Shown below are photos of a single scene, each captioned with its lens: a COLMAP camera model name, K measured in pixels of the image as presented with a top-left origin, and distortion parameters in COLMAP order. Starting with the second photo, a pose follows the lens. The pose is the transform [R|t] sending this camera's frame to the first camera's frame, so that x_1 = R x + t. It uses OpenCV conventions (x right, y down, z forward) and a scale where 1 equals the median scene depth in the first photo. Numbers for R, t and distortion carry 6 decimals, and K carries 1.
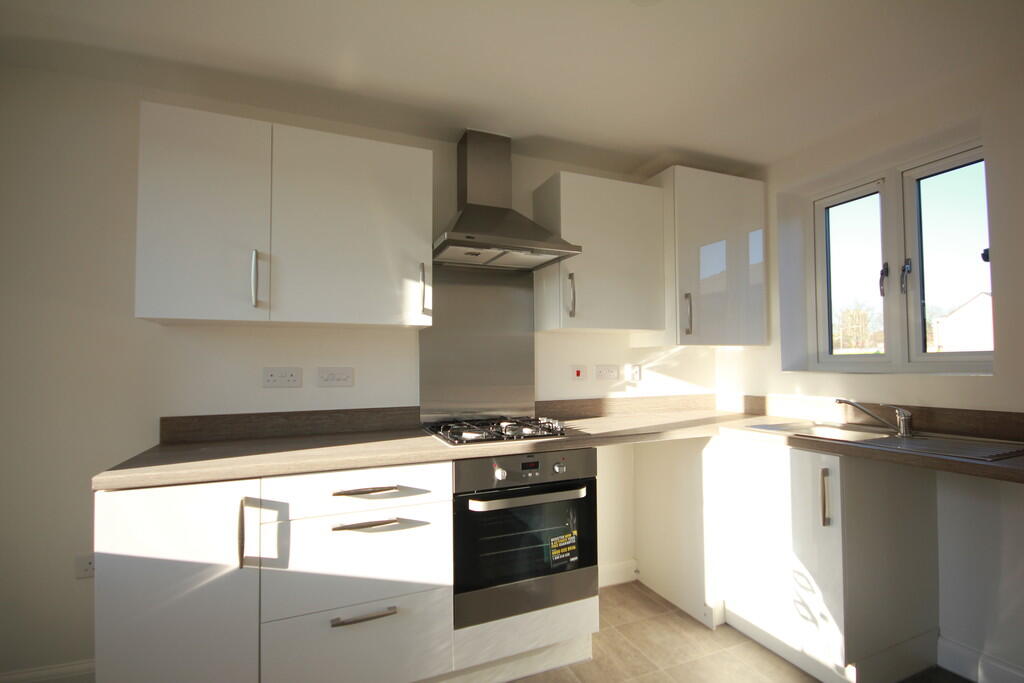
lens RADIAL K [[470.3, 0, 515.0], [0, 470.3, 354.5], [0, 0, 1]] dist [-0.031217, -0.000248]
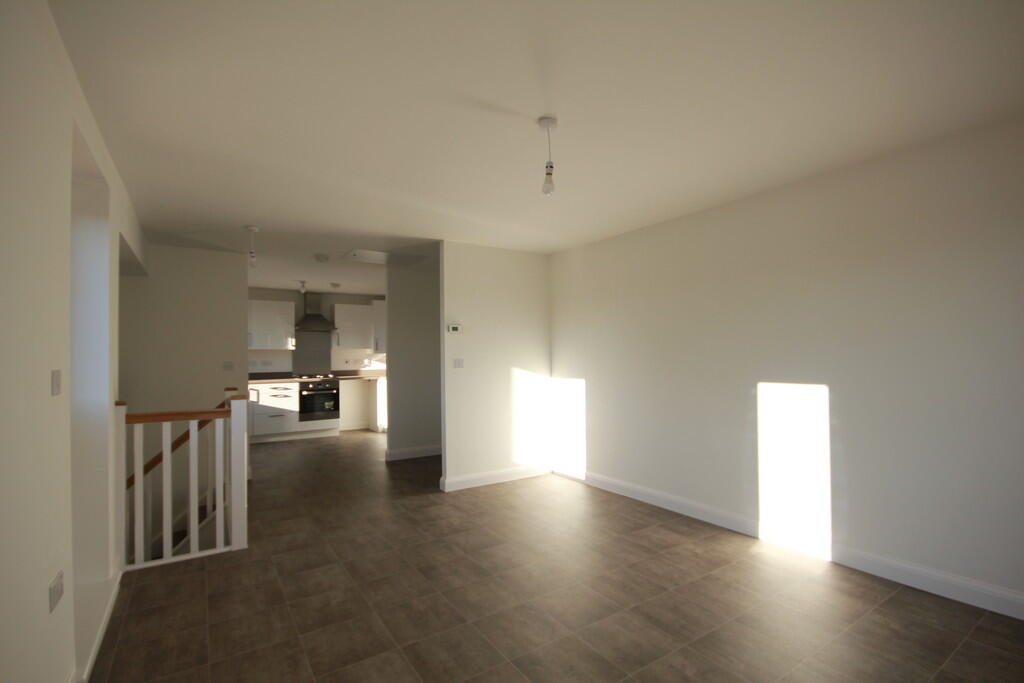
lens RADIAL K [[470.3, 0, 515.0], [0, 470.3, 354.5], [0, 0, 1]] dist [-0.031217, -0.000248]
pose [[0.988496, -0.006808, 0.151094, 1.038287], [0.005327, 0.999934, 0.010210, -0.051054], [-0.151154, -0.009288, 0.988467, -3.090068]]
